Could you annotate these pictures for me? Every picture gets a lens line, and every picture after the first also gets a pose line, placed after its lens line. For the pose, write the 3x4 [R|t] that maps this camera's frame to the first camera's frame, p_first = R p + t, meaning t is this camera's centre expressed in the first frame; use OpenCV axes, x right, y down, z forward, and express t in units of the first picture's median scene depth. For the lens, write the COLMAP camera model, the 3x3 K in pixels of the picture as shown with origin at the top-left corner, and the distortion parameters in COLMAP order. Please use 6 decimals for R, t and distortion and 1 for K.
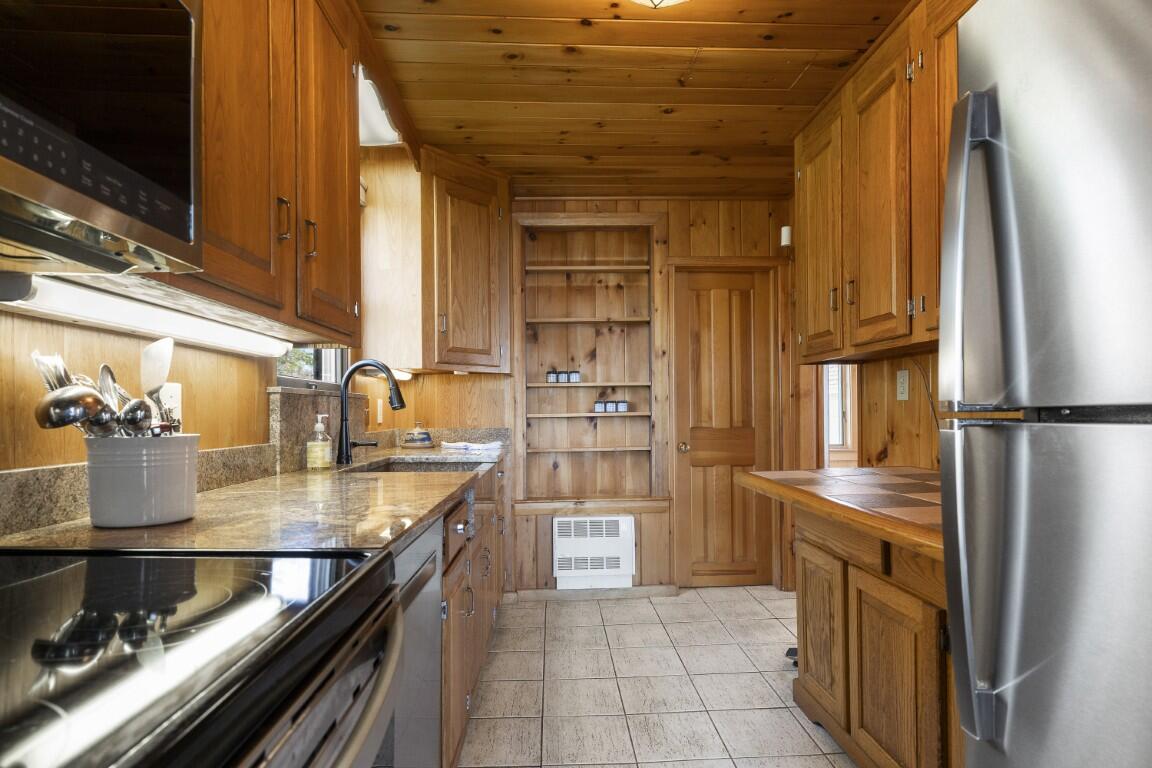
lens RADIAL K [[604.9, 0, 573.0], [0, 604.9, 414.5], [0, 0, 1]] dist [-0.003790, -0.000405]
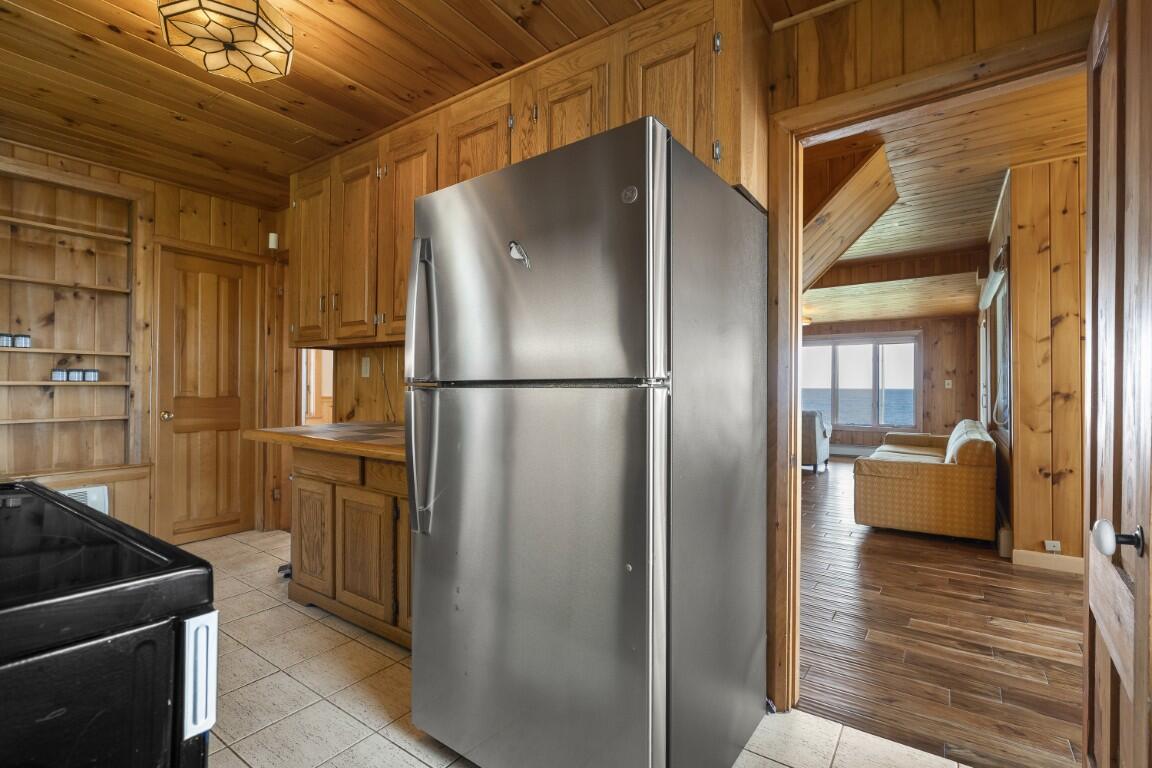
lens RADIAL K [[526.4, 0, 576.0], [0, 526.4, 384.0], [0, 0, 1]] dist [-0.002892, 0.000116]
pose [[0.609774, 0.018823, 0.792352, -0.114206], [-0.010738, 0.999822, -0.015488, 0.005326], [-0.792503, 0.000936, 0.609868, -0.139708]]
